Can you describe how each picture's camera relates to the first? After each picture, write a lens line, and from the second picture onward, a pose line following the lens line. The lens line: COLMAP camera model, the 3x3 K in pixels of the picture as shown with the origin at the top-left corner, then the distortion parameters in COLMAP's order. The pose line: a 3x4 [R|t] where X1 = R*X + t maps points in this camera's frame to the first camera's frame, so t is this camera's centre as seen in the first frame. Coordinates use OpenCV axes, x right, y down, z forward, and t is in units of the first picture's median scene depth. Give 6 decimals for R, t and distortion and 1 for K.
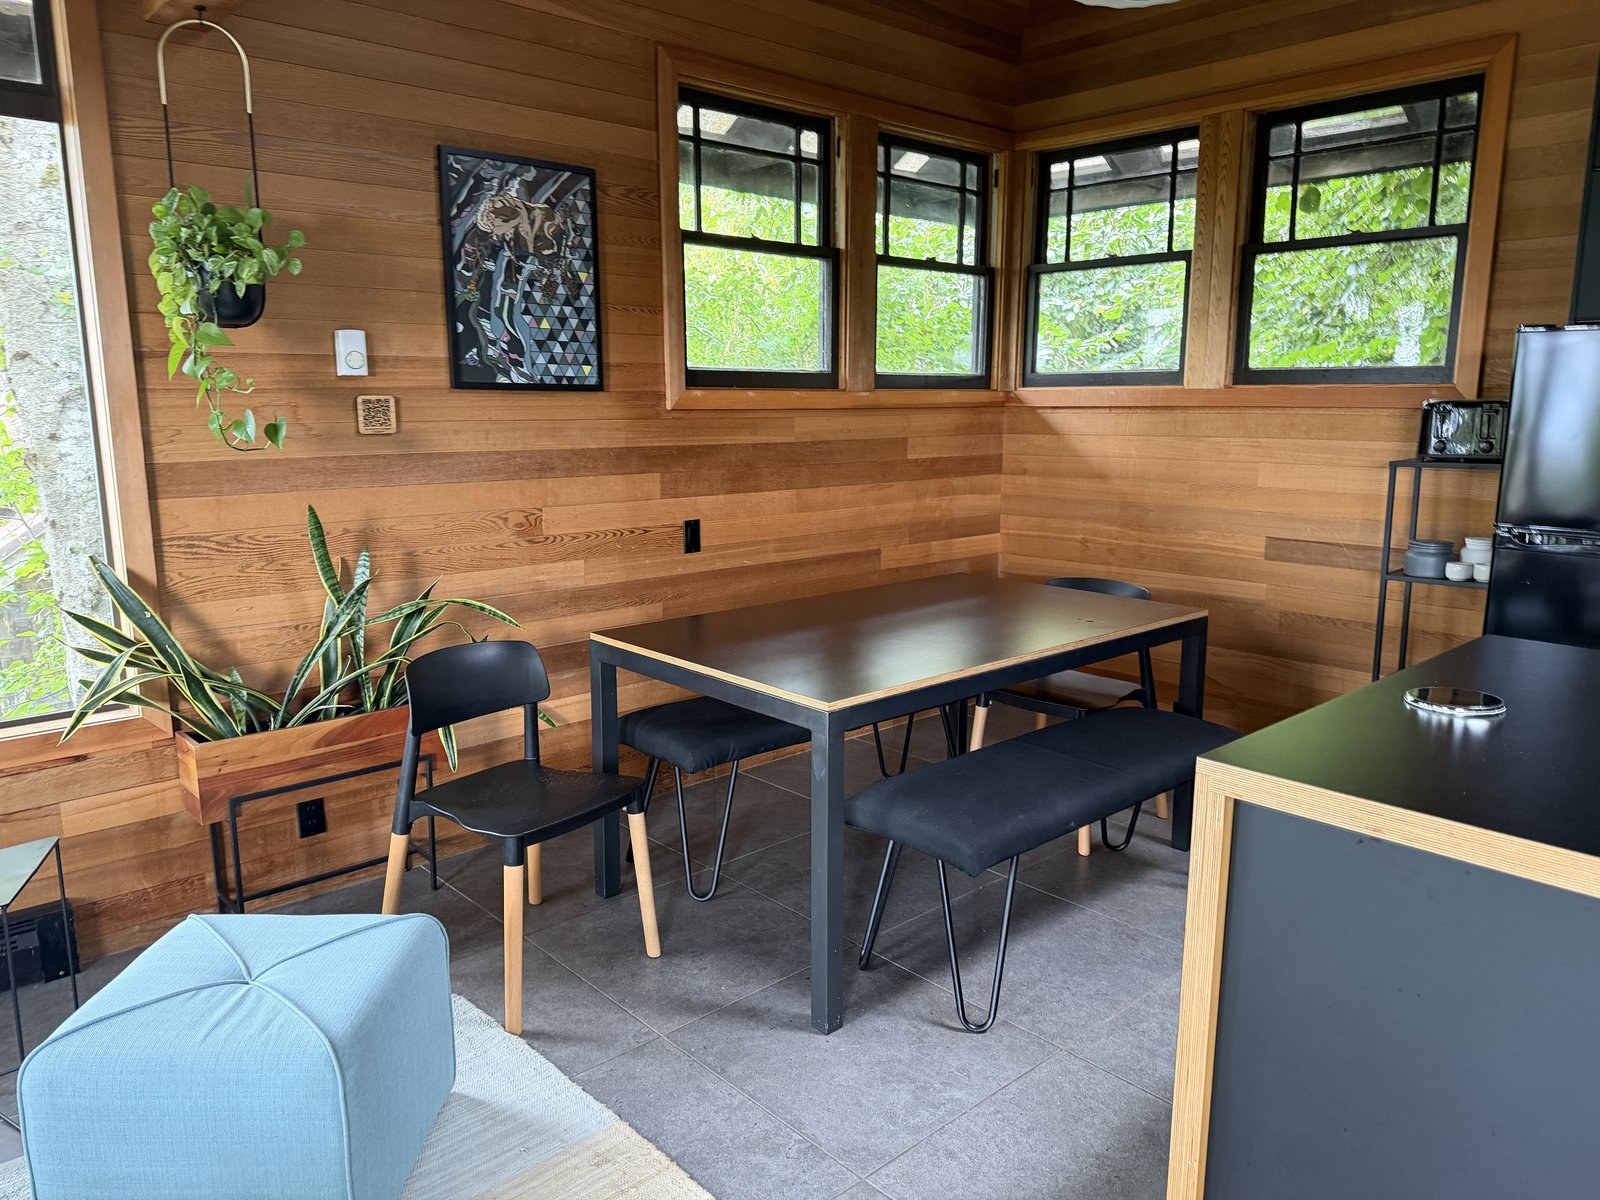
lens RADIAL K [[1124.5, 0, 799.2], [0, 1124.5, 604.4], [0, 0, 1]] dist [0.005118, -0.005258]
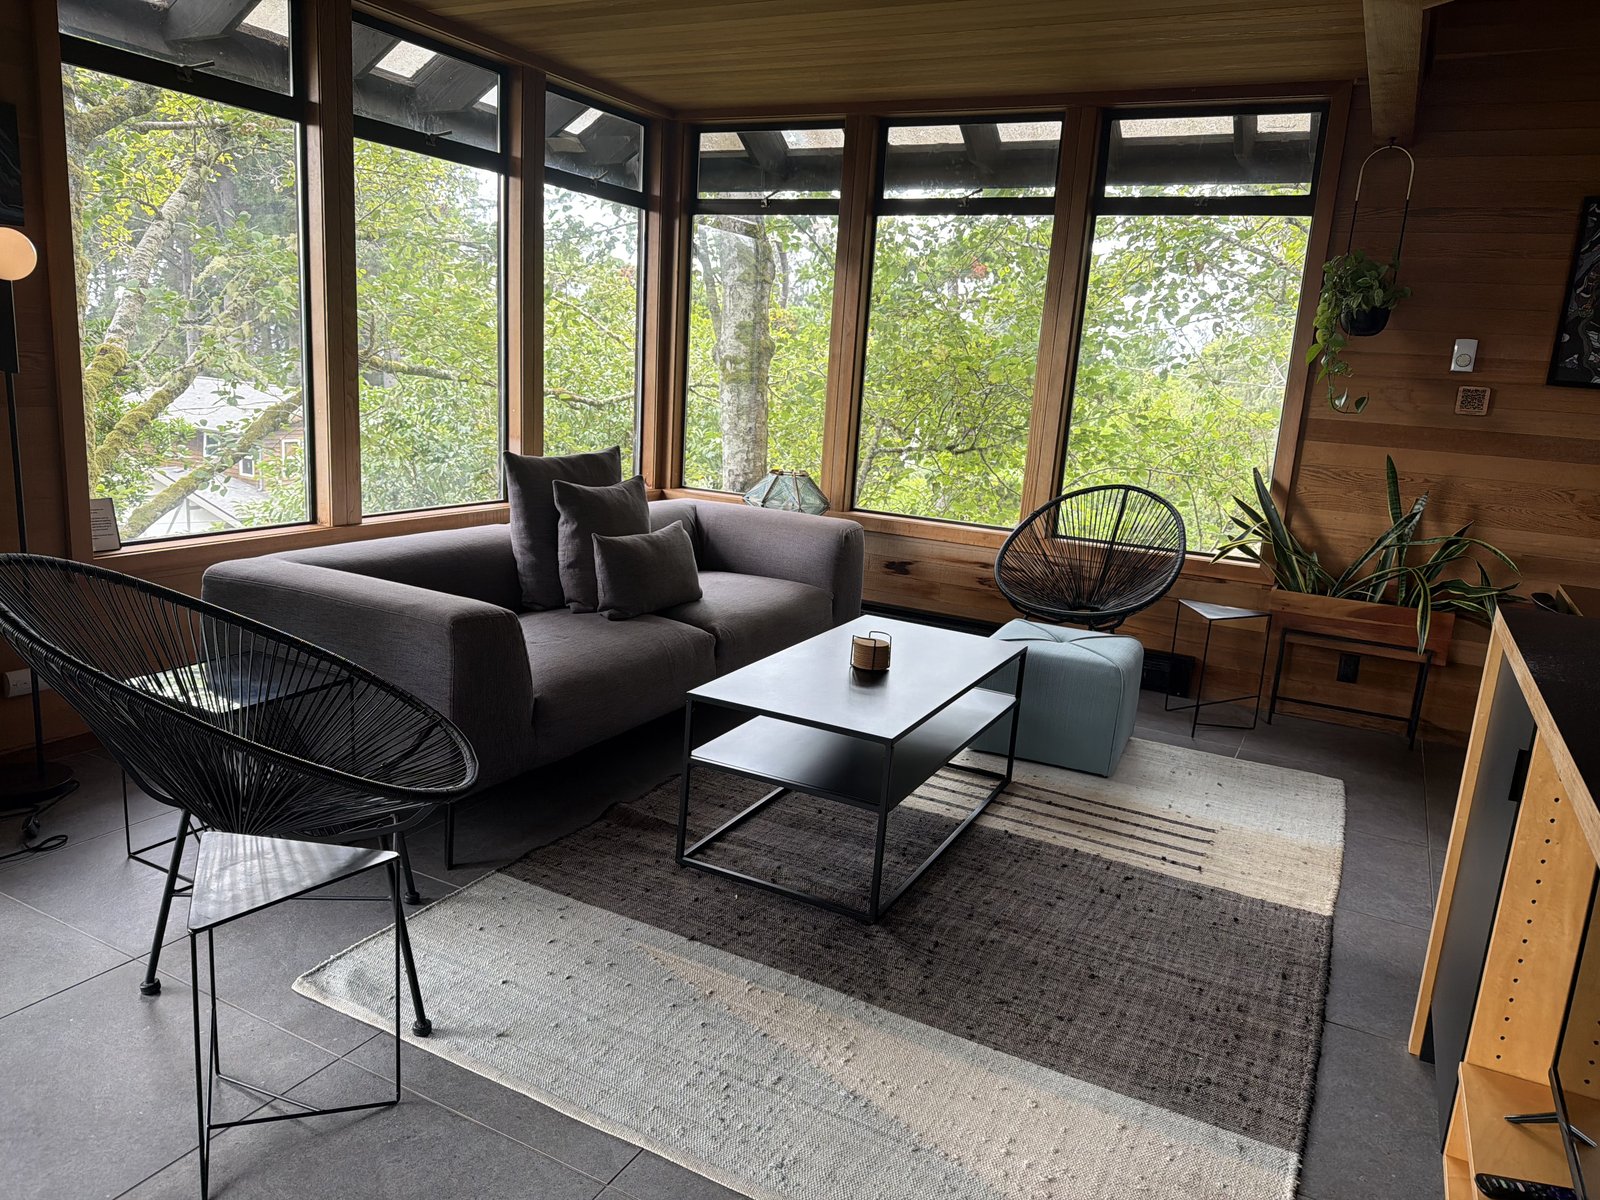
lens RADIAL K [[1124.5, 0, 798.9], [0, 1124.5, 604.4], [0, 0, 1]] dist [0.005118, -0.005258]
pose [[0.334042, 0.227685, -0.914645, 0.671387], [-0.234164, 0.960009, 0.153458, 0.052086], [0.913008, 0.162915, 0.373999, -0.224361]]
